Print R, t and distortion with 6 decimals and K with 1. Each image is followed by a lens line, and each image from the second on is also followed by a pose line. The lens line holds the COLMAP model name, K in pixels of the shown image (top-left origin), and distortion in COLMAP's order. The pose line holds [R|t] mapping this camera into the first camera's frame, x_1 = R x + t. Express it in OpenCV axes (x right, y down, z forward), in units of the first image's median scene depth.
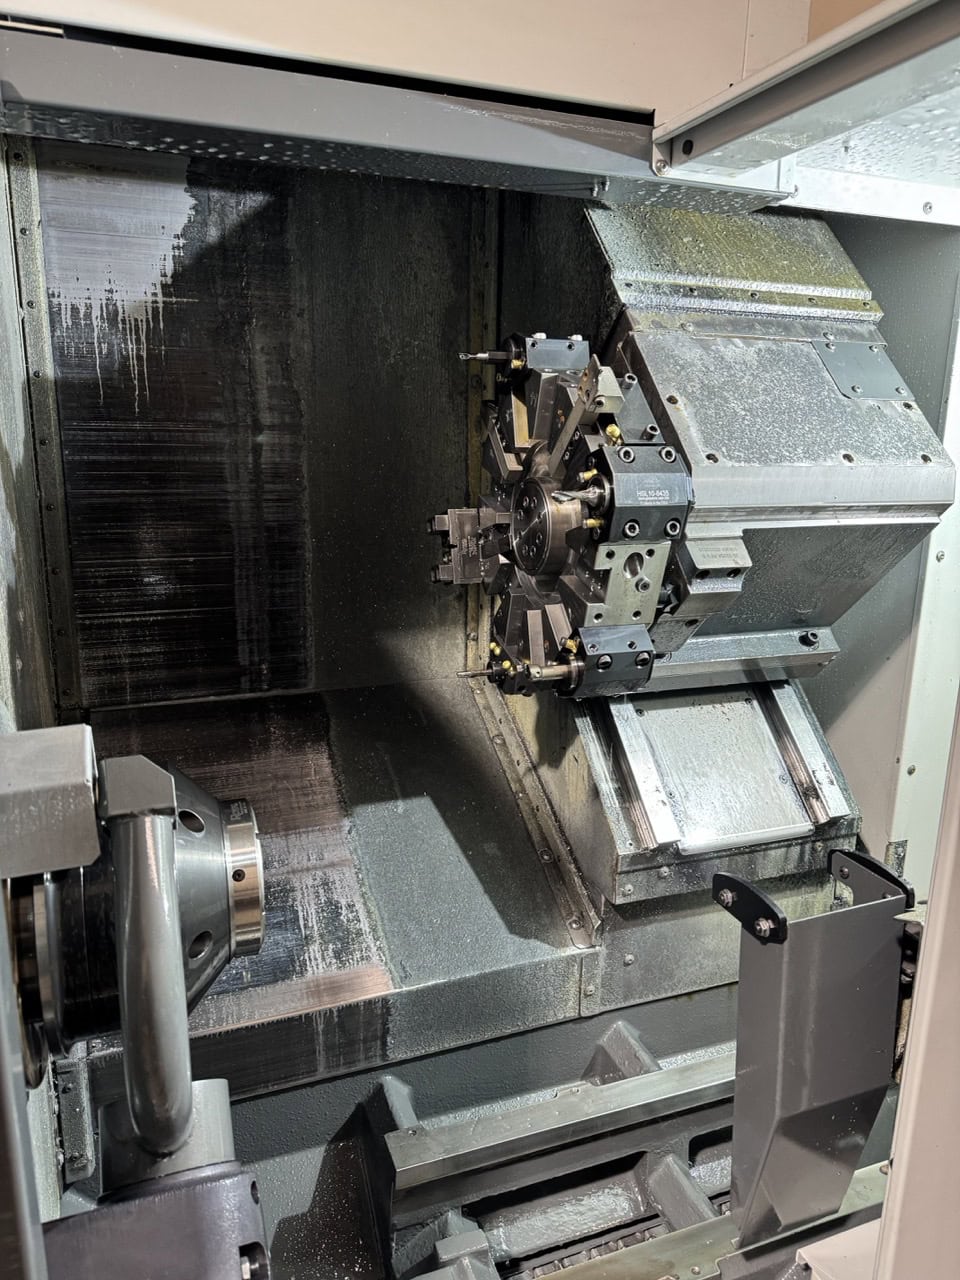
lens RADIAL K [[912.0, 0, 480.0], [0, 912.0, 640.0], [0, 0, 1]] dist [0.146850, -0.232837]
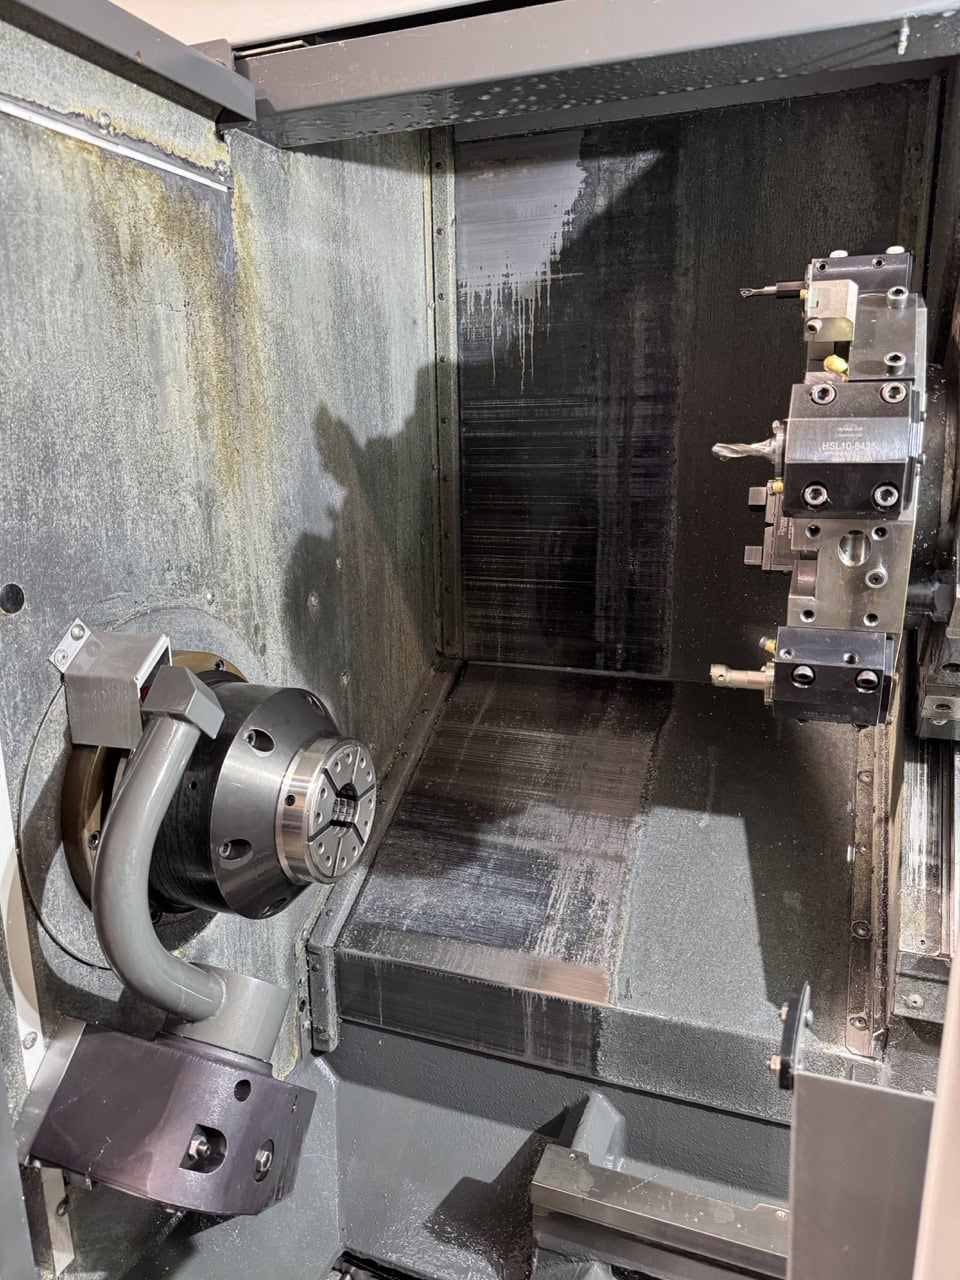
lens RADIAL K [[912.0, 0, 480.0], [0, 912.0, 640.0], [0, 0, 1]] dist [0.146850, -0.232837]
pose [[0.747220, 0.126786, -0.652370, 0.334293], [-0.127470, 0.990750, 0.046546, -0.004146], [0.652237, 0.048378, 0.756470, 0.191138]]
